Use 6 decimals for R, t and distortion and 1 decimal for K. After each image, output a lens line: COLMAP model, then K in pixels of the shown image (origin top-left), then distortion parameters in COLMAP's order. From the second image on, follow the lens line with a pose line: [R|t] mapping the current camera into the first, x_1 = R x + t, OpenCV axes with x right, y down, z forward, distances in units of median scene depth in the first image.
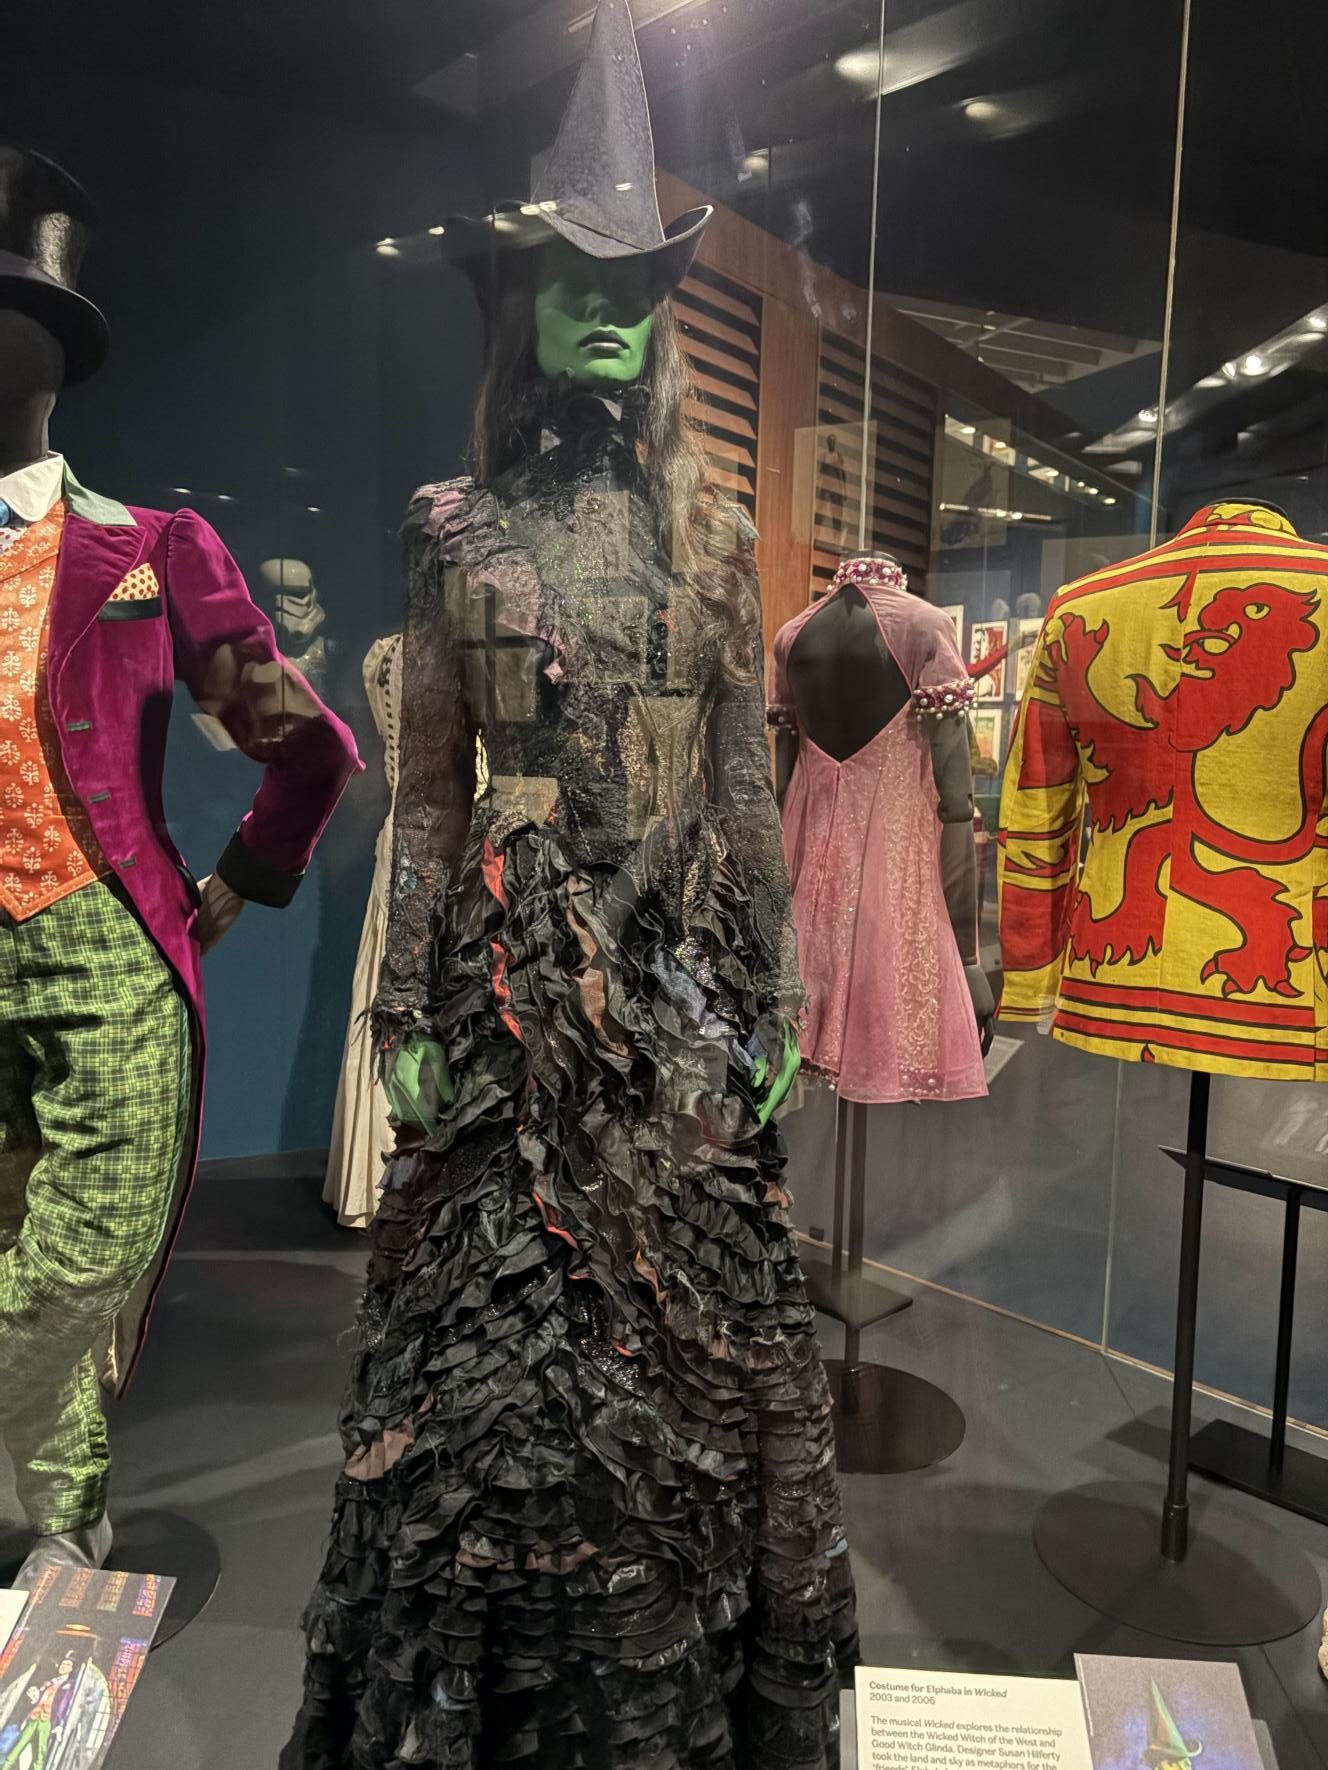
lens RADIAL K [[1270.0, 0, 676.5], [0, 1270.0, 883.9], [0, 0, 1]] dist [-0.001491, -0.000177]
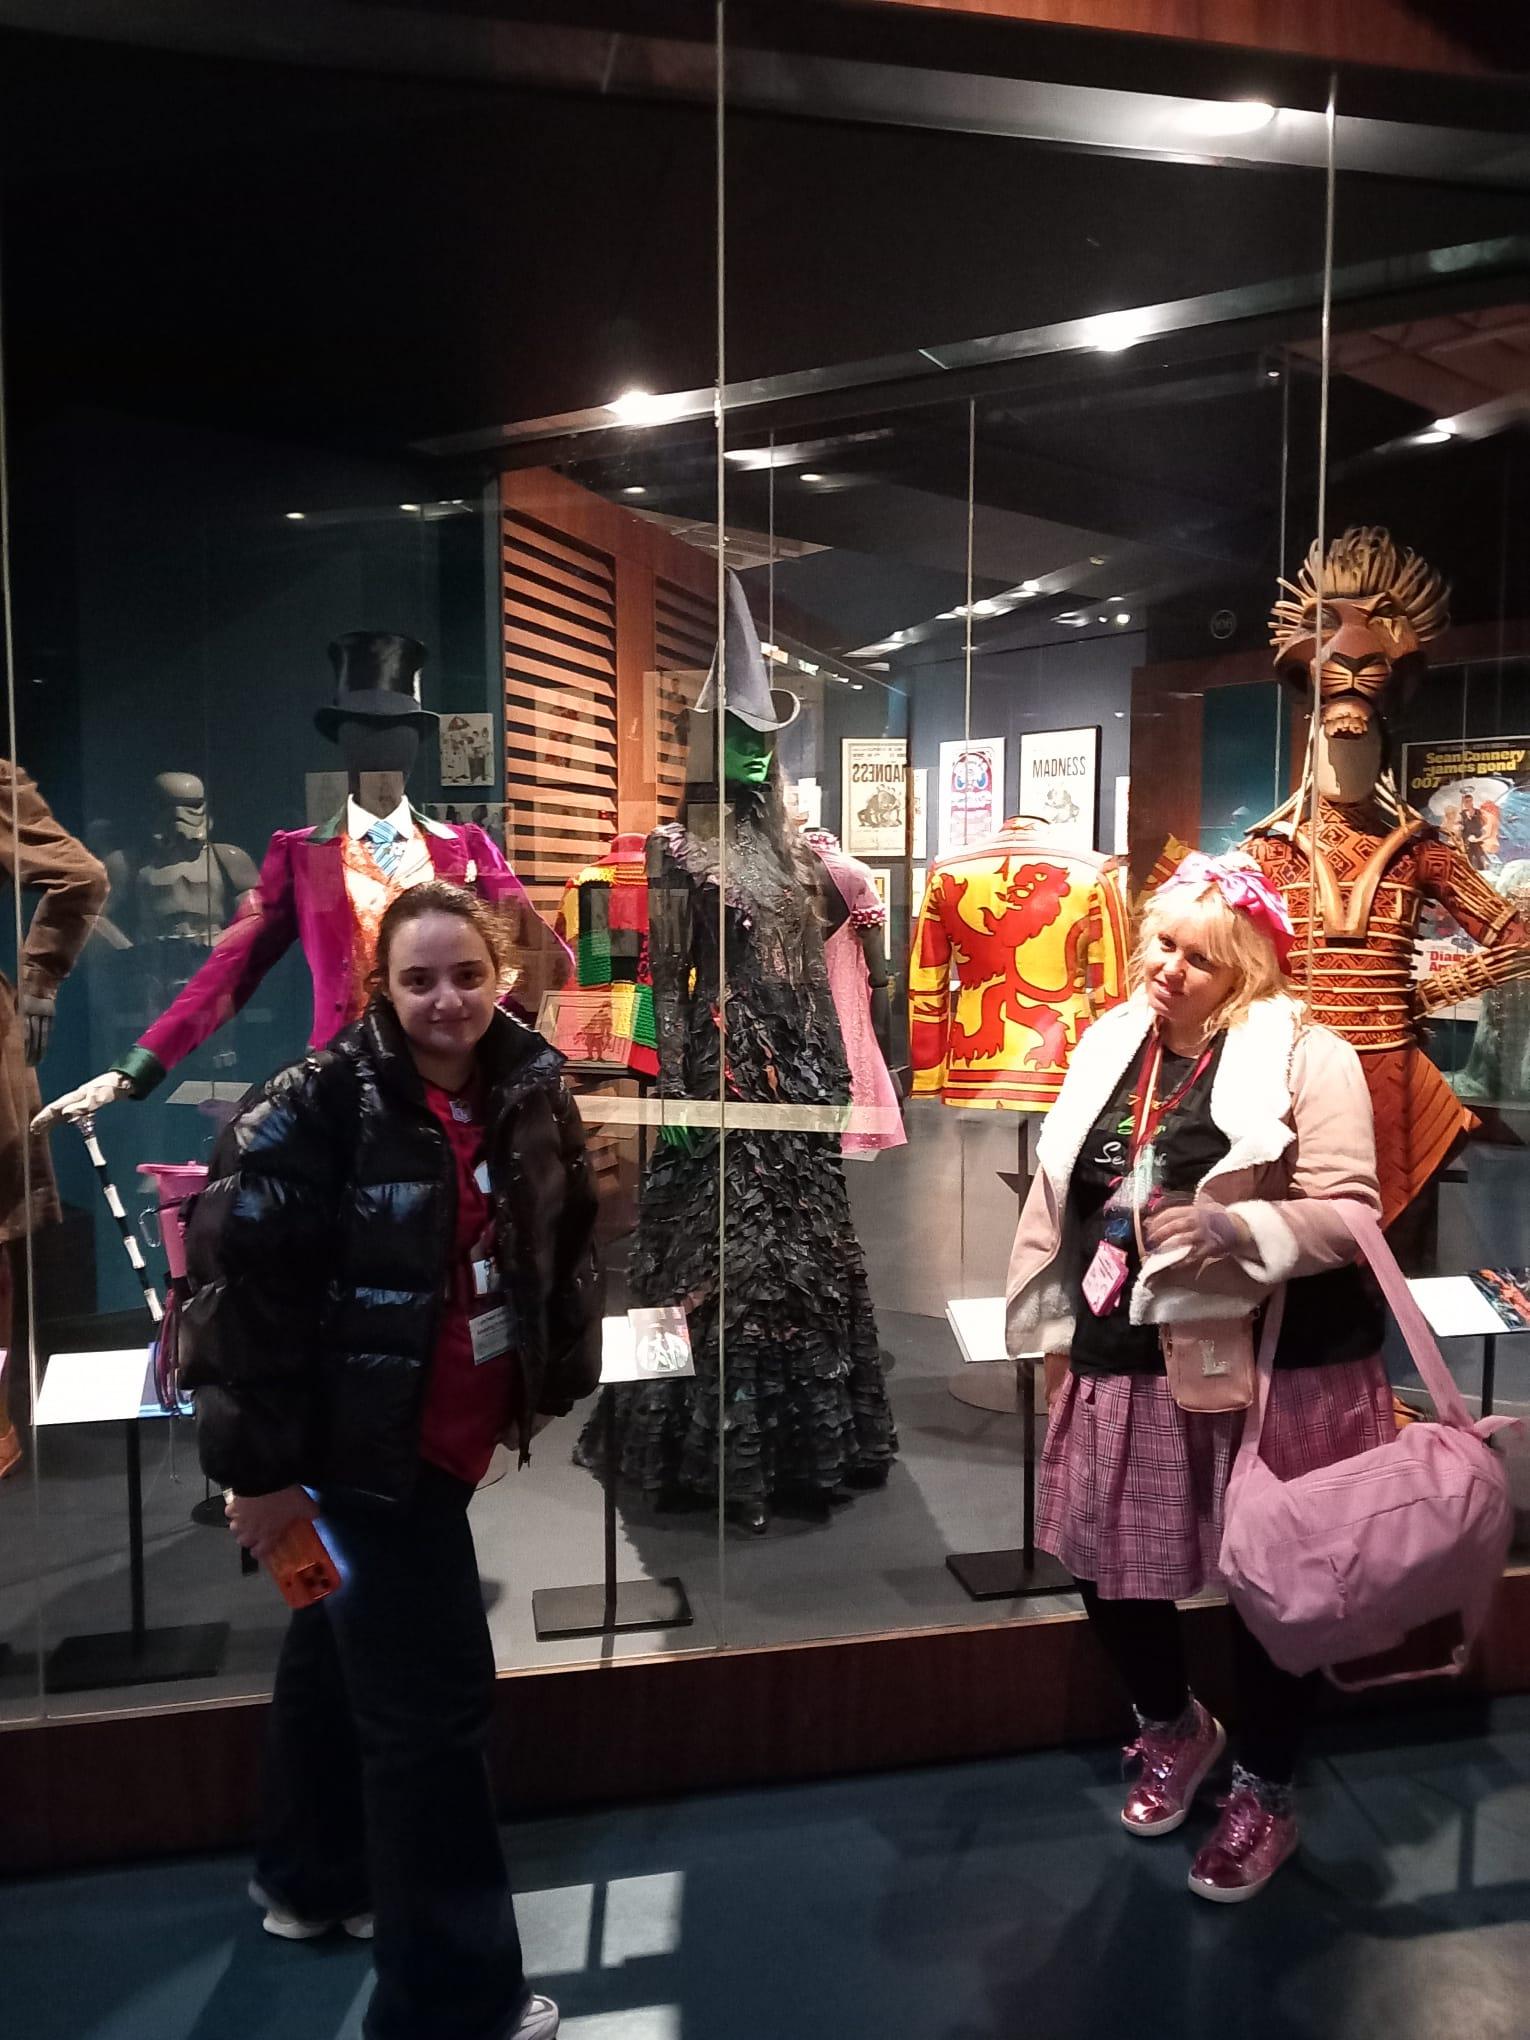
lens RADIAL K [[1463.7, 0, 757.4], [0, 1463.7, 1018.8], [0, 0, 1]] dist [-0.001491, -0.000177]
pose [[0.960681, -0.045917, 0.273833, -0.716454], [0.053493, 0.998363, -0.020259, 0.037859], [-0.272454, 0.034111, 0.961564, -1.272029]]
